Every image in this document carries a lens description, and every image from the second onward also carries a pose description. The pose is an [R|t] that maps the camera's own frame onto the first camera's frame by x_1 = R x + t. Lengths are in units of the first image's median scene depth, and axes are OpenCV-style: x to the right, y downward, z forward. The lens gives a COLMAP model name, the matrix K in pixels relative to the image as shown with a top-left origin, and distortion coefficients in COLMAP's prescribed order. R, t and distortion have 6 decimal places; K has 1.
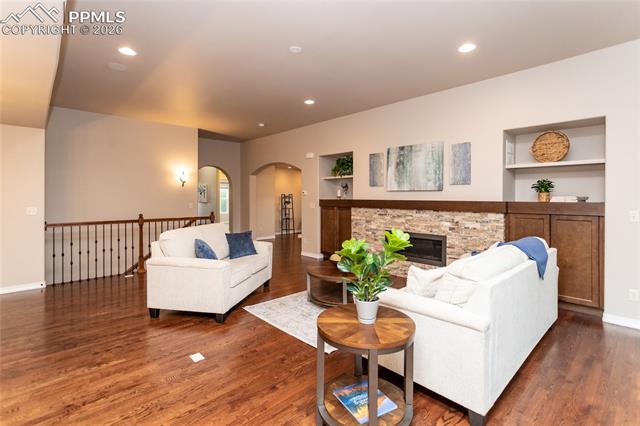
lens RADIAL K [[308.1, 0, 308.6], [0, 308.1, 198.1], [0, 0, 1]] dist [-0.001328, 0.001370]
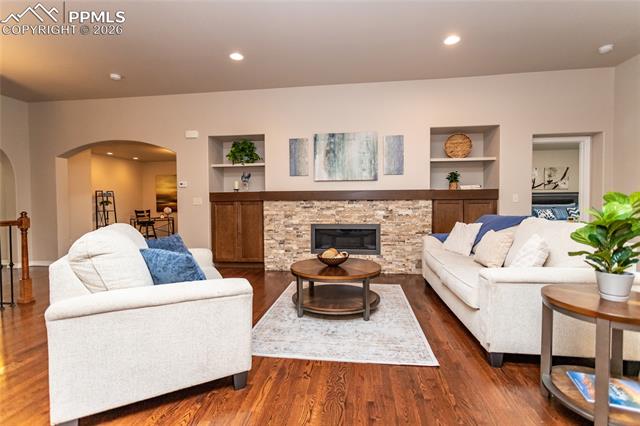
lens RADIAL K [[308.1, 0, 313.2], [0, 308.1, 211.7], [0, 0, 1]] dist [-0.001328, 0.001370]
pose [[0.761090, -0.027165, 0.648078, -0.363051], [0.011066, 0.999521, 0.028901, 0.044045], [-0.648552, -0.014825, 0.761026, 0.325649]]
